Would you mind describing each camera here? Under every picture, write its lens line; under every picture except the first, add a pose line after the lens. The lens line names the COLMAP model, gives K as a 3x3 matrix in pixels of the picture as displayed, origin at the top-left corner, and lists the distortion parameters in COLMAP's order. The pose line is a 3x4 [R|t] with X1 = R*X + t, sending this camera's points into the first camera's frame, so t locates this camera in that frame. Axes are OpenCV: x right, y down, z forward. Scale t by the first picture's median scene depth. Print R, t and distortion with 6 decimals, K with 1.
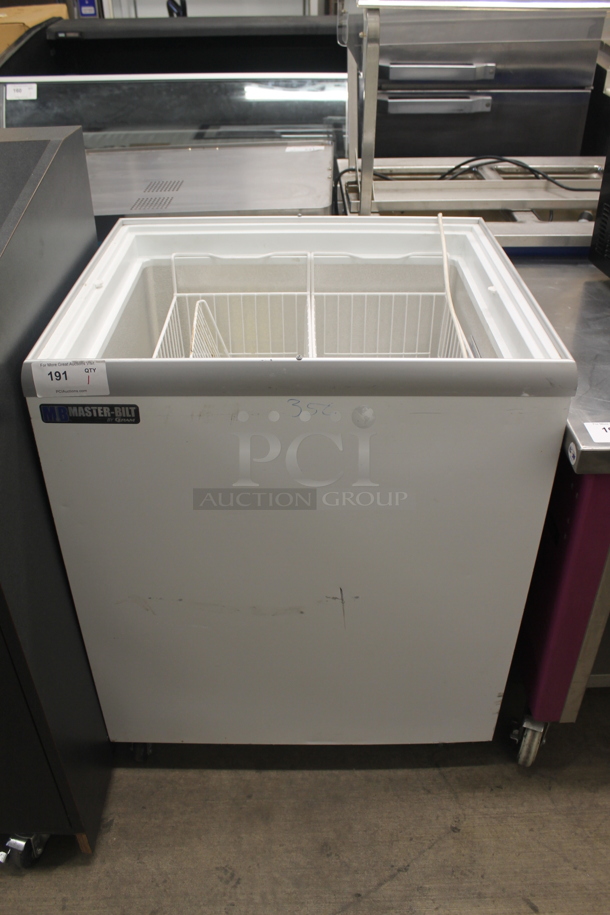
lens RADIAL K [[813.9, 0, 303.7], [0, 813.9, 464.8], [0, 0, 1]] dist [-0.044162, 0.029155]
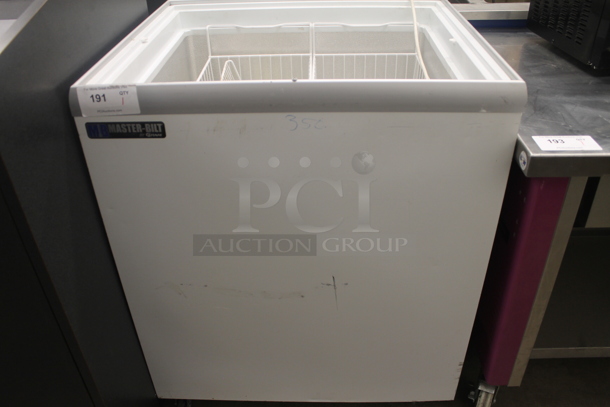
lens RADIAL K [[542.6, 0, 305.5], [0, 542.6, 199.5], [0, 0, 1]] dist [-0.044162, 0.029155]
pose [[0.999555, -0.002372, -0.029720, 0.023619], [0.001707, 0.999748, -0.022383, 0.043828], [0.029766, 0.022322, 0.999308, 0.138739]]
